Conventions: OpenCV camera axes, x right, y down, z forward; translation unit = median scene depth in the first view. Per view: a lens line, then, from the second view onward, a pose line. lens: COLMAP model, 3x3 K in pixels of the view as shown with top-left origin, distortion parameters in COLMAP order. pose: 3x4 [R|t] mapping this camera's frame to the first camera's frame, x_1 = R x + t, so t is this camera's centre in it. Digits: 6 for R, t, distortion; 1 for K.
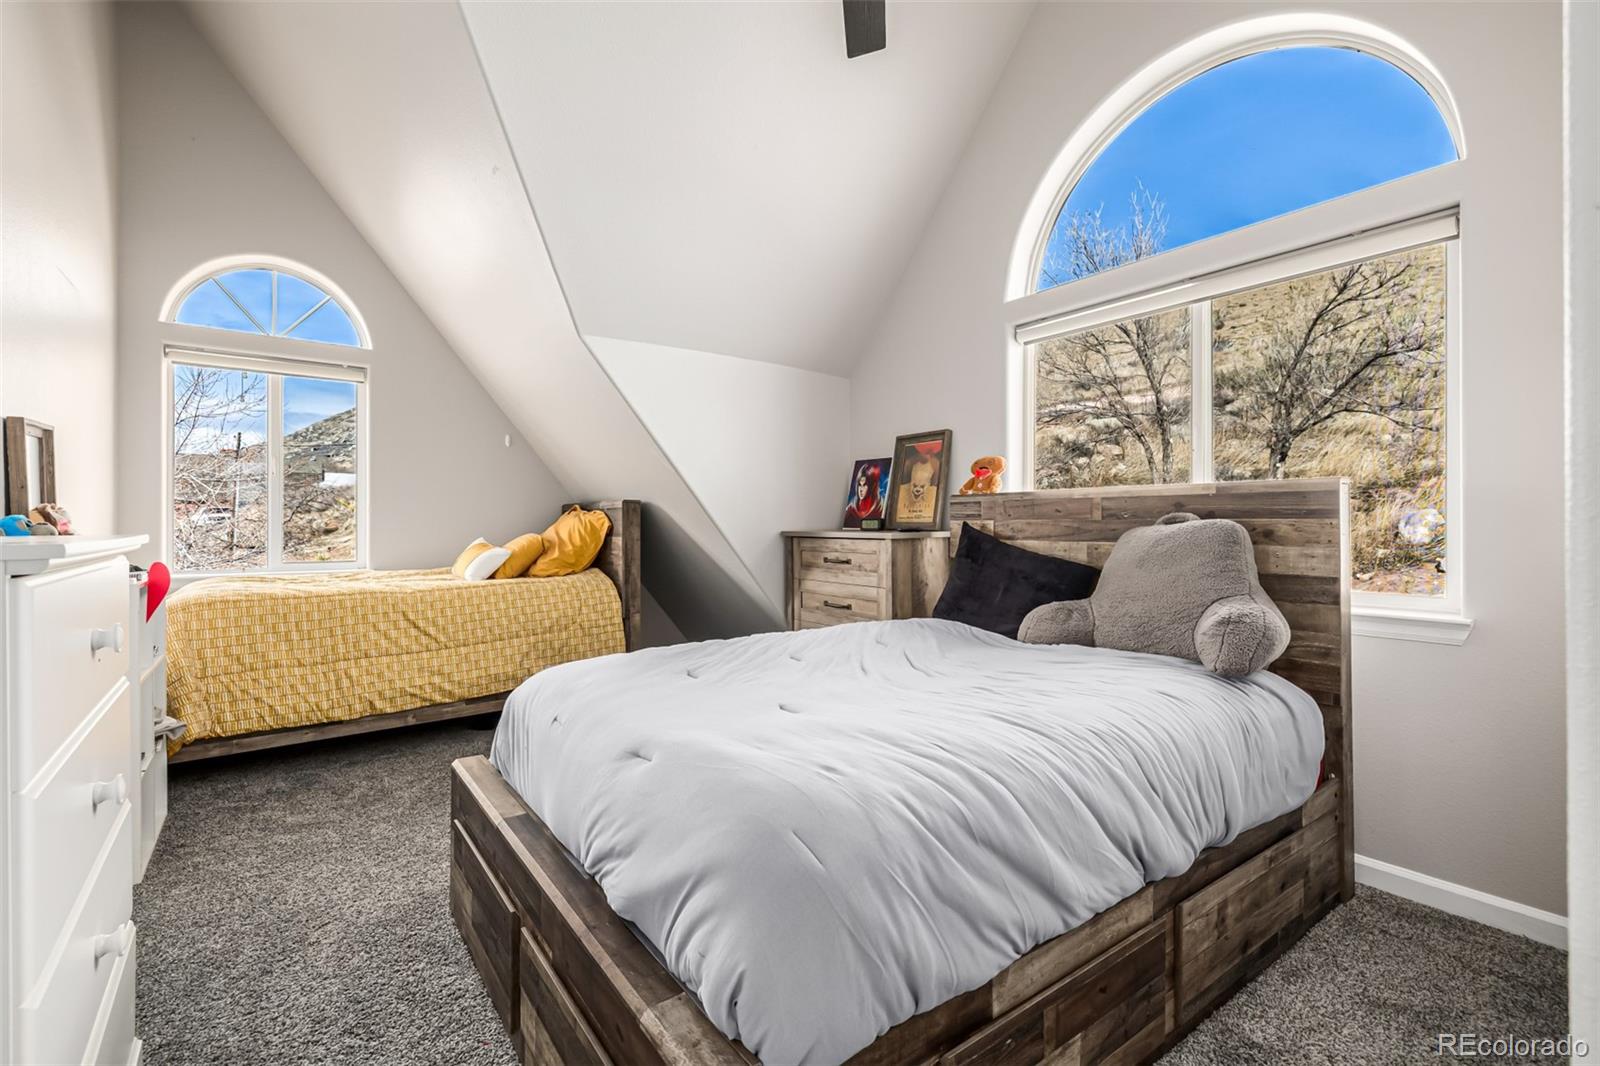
lens RADIAL K [[675.6, 0, 802.8], [0, 675.6, 526.2], [0, 0, 1]] dist [0.000068, 0.000056]
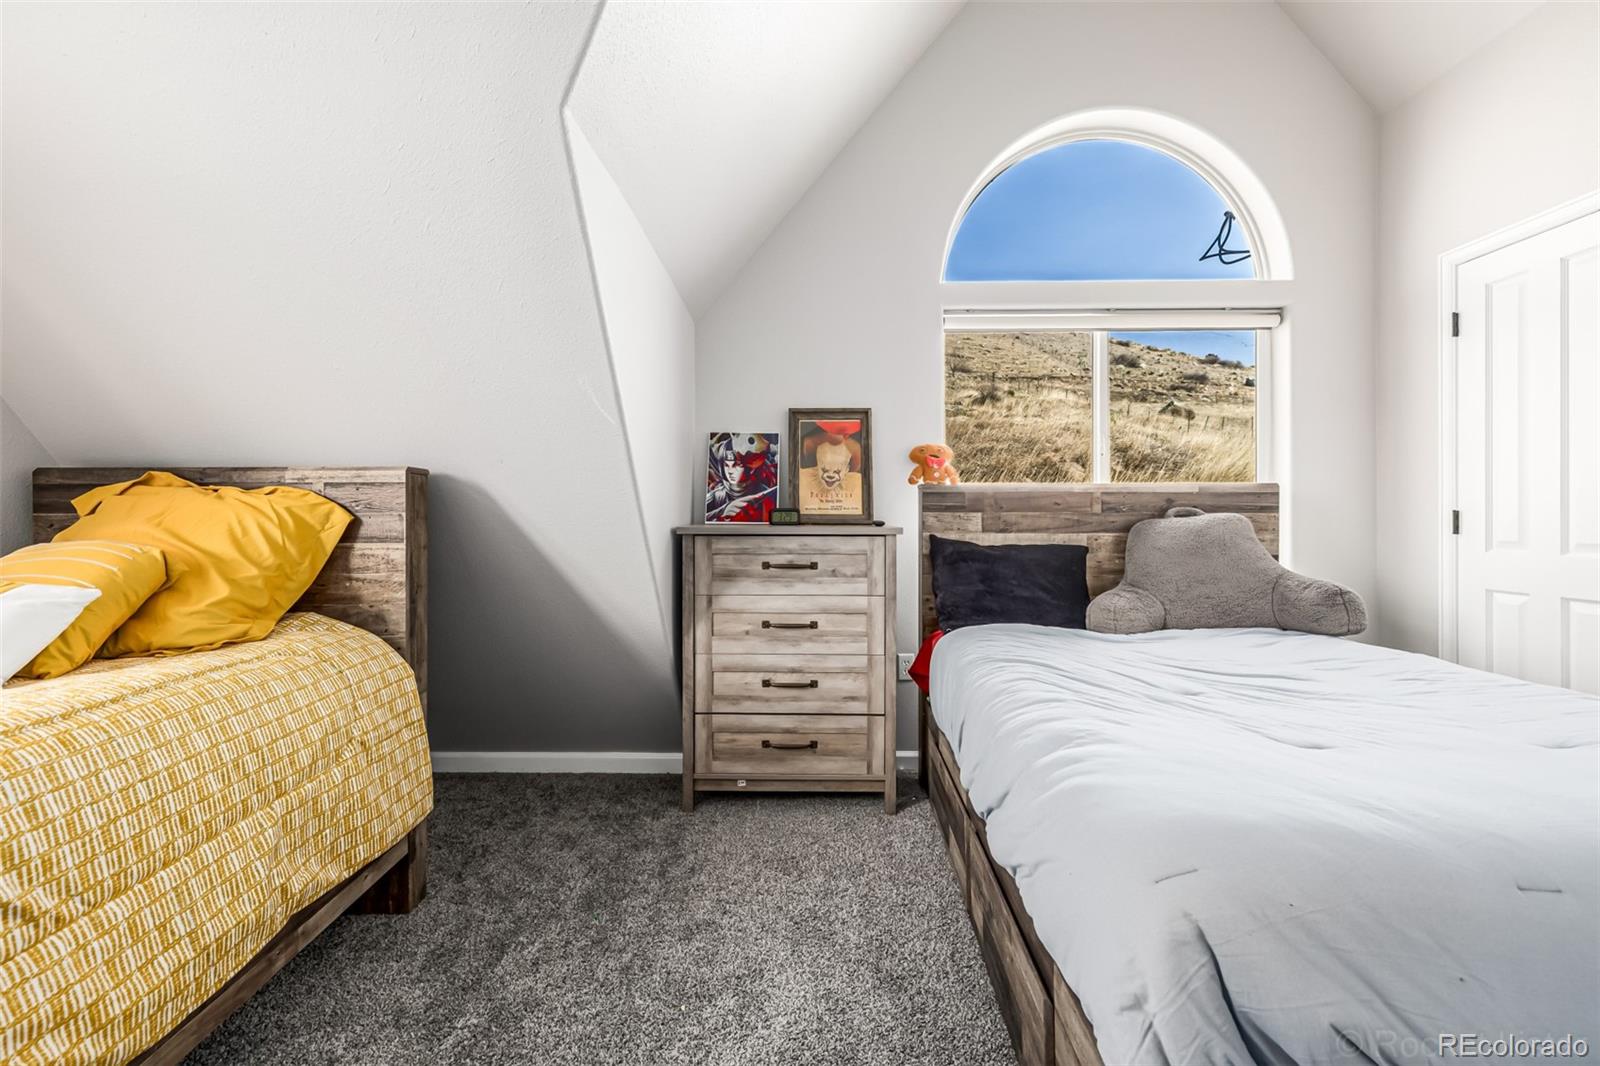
lens RADIAL K [[682.8, 0, 798.2], [0, 682.8, 515.0], [0, 0, 1]] dist [0.000134, 0.000529]
pose [[0.620455, 0.001436, 0.784241, -0.525510], [0.001654, 0.999994, -0.003140, -0.002289], [-0.784240, 0.003245, 0.620449, 0.513015]]
